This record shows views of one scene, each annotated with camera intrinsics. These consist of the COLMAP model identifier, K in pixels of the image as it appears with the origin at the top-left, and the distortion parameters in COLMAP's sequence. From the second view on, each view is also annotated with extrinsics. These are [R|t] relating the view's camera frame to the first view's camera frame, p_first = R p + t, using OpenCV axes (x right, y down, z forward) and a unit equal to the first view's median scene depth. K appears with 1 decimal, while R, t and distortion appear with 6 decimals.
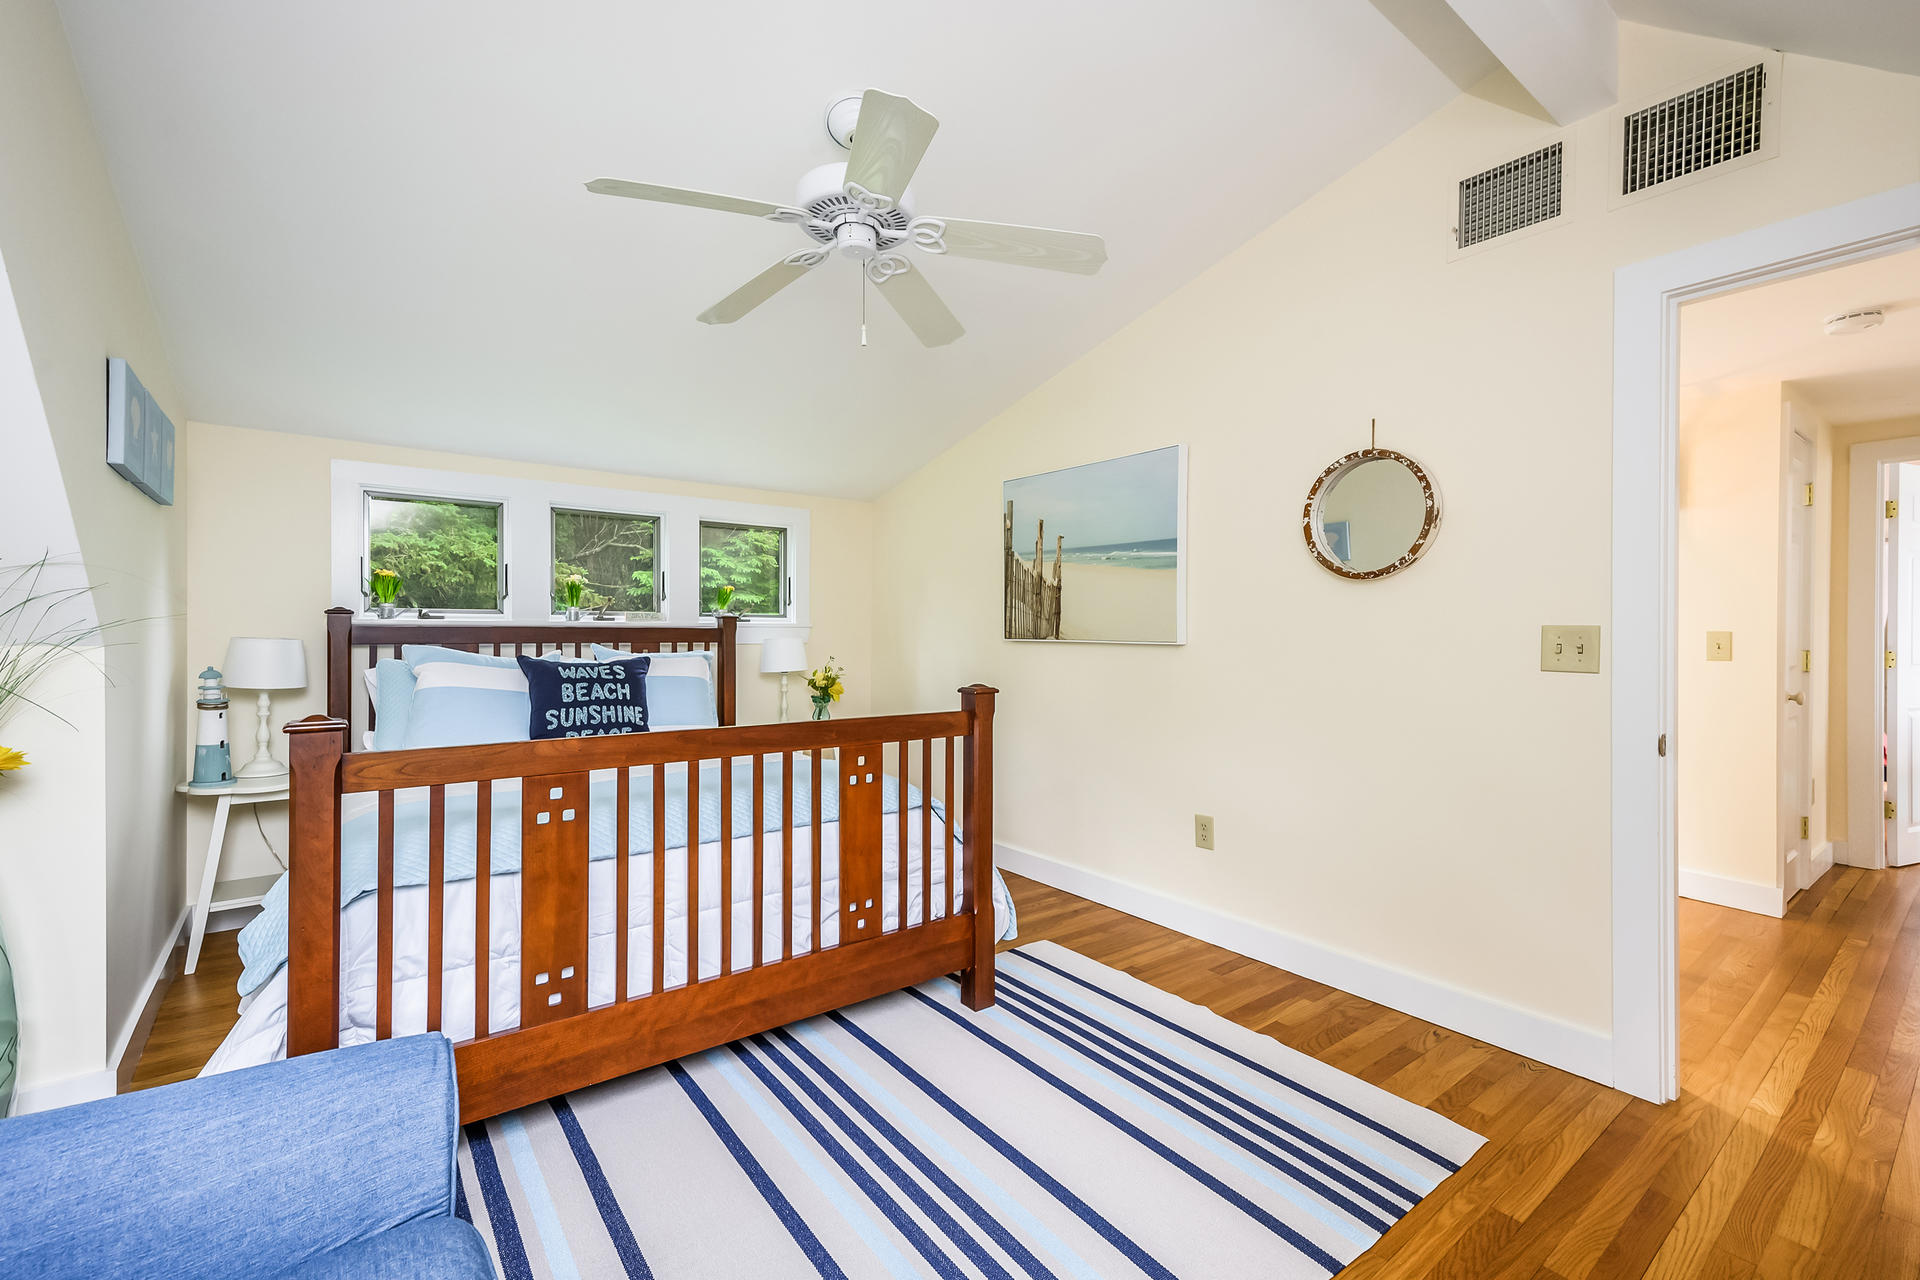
lens RADIAL K [[813.3, 0, 958.2], [0, 813.3, 636.4], [0, 0, 1]] dist [0.003786, 0.000522]
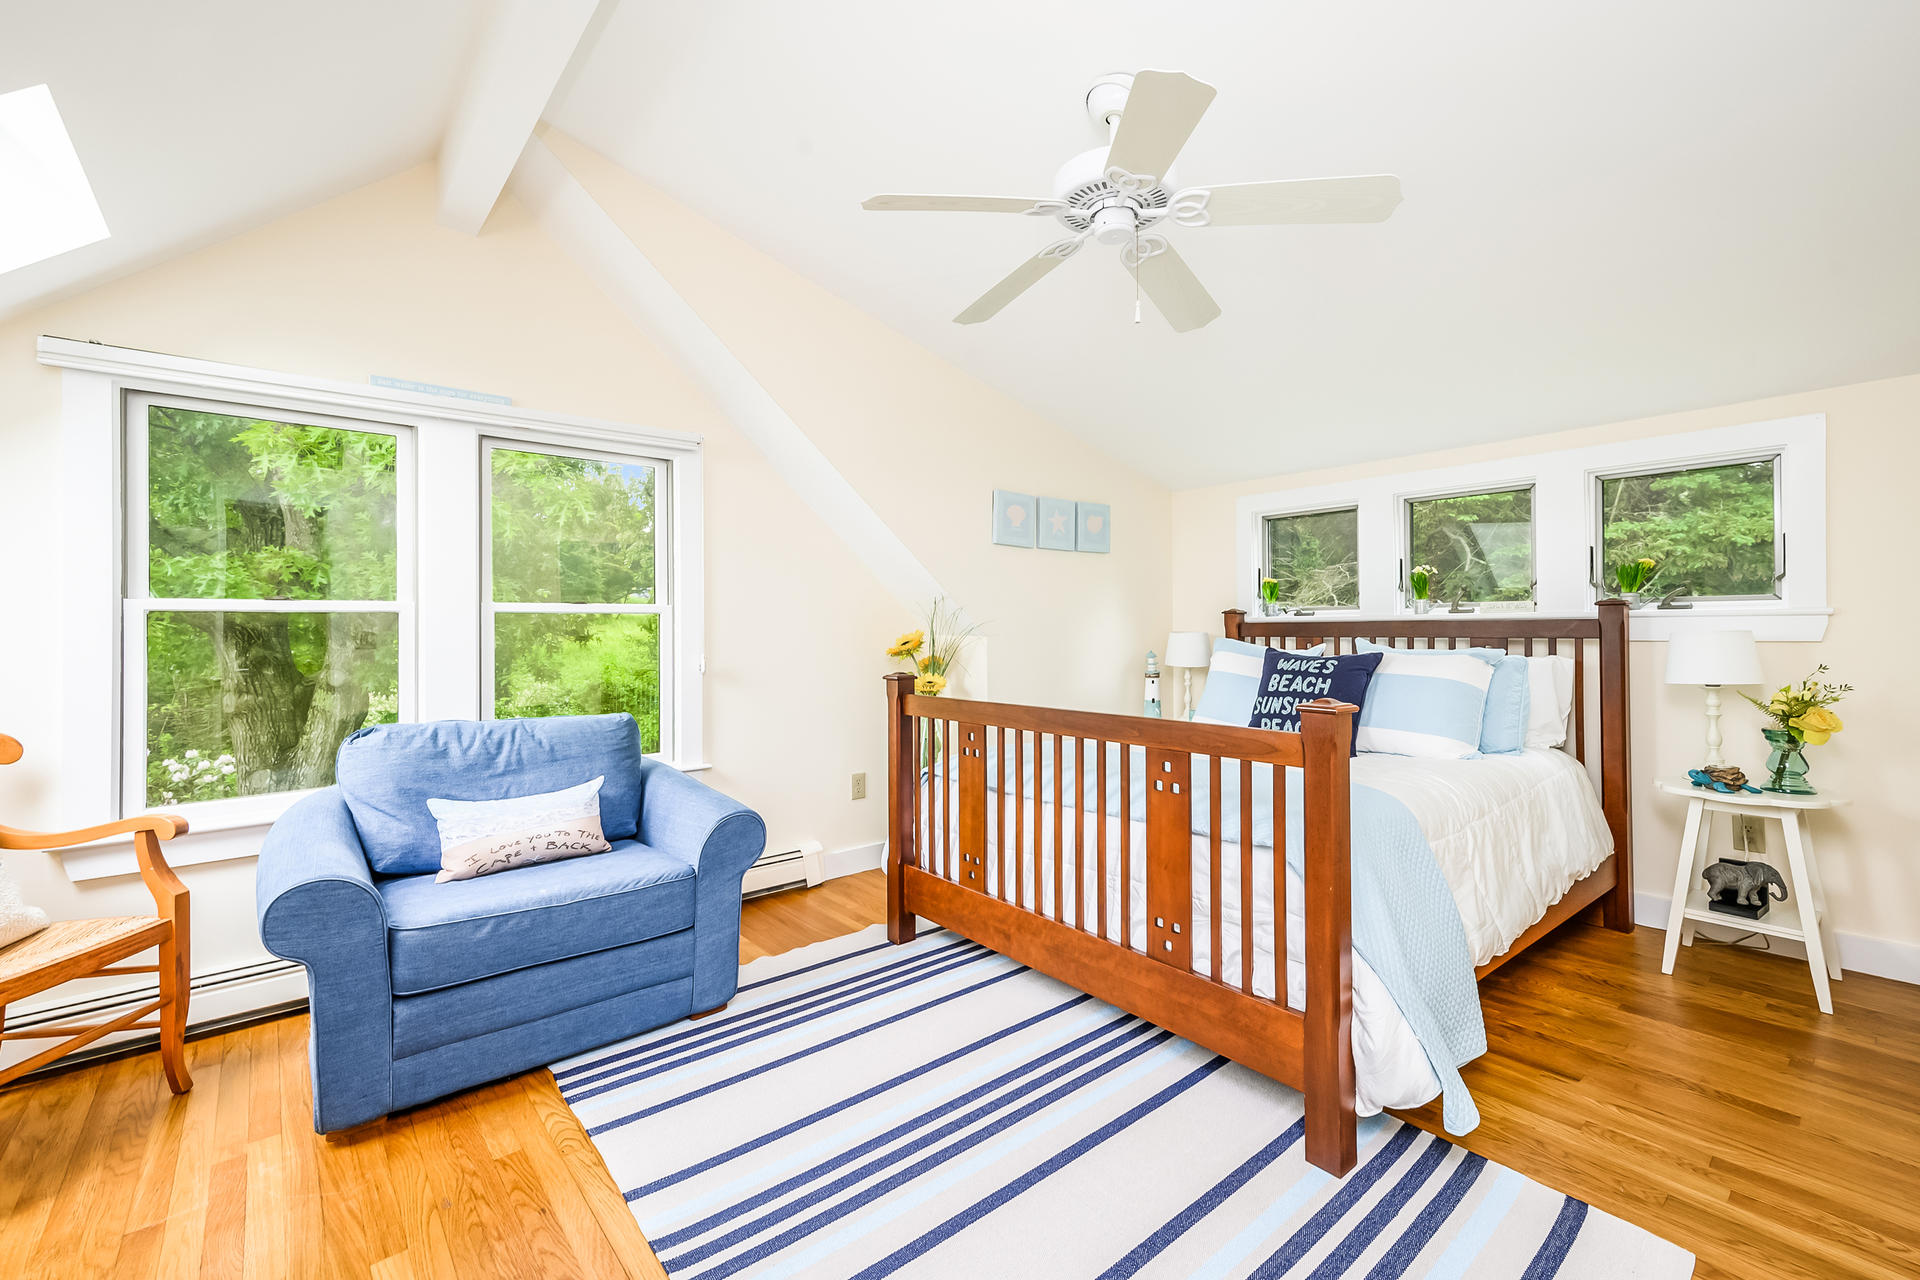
lens RADIAL K [[813.3, 0, 962.1], [0, 813.3, 627.9], [0, 0, 1]] dist [0.003786, 0.000522]
pose [[0.044358, -0.003563, -0.999009, 0.659729], [0.000000, 0.999994, -0.003566, 0.000422], [0.999016, 0.000158, 0.044357, 0.613563]]
